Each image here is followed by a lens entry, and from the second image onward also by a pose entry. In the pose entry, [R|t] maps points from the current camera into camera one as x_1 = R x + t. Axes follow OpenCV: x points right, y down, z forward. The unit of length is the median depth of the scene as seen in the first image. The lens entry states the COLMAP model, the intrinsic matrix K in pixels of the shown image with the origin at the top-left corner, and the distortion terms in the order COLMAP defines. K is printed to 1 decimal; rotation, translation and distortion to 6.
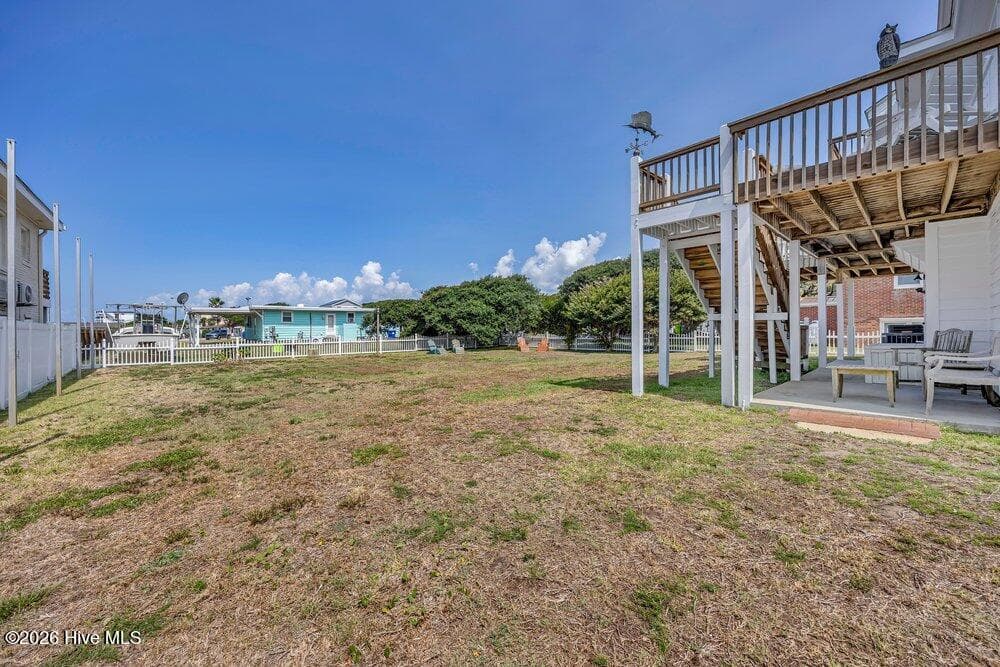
lens RADIAL K [[392.7, 0, 500.0], [0, 392.7, 333.5], [0, 0, 1]] dist [0.002336, 0.000167]
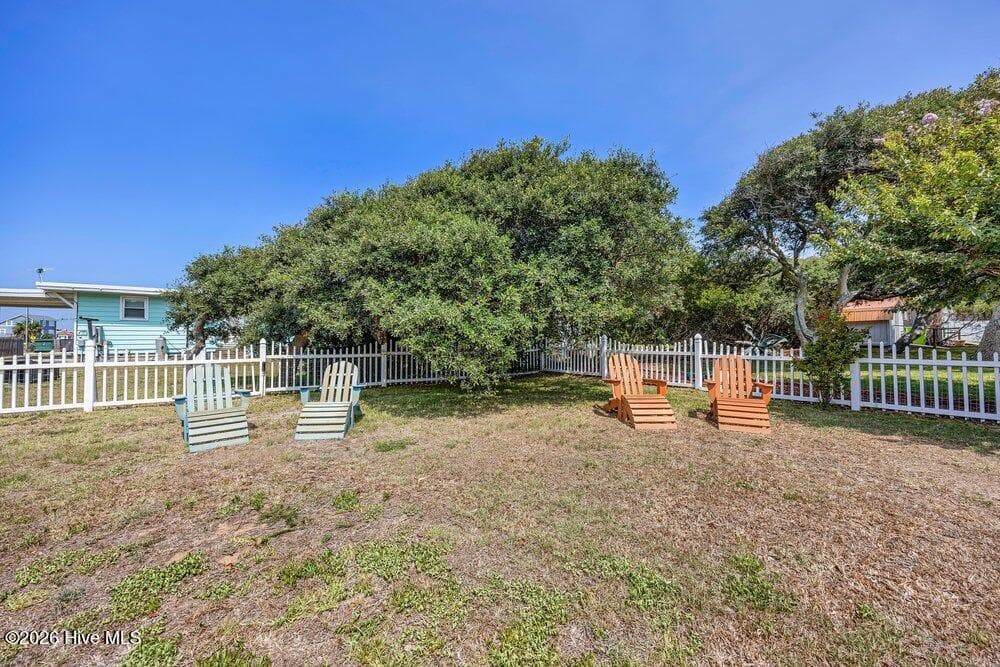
lens RADIAL K [[392.7, 0, 500.0], [0, 392.7, 333.5], [0, 0, 1]] dist [0.002336, 0.000167]
pose [[0.991532, 0.003009, -0.129825, 0.011533], [-0.006682, 0.999589, -0.027871, 0.003680], [0.129688, 0.028502, 0.991145, 0.765165]]
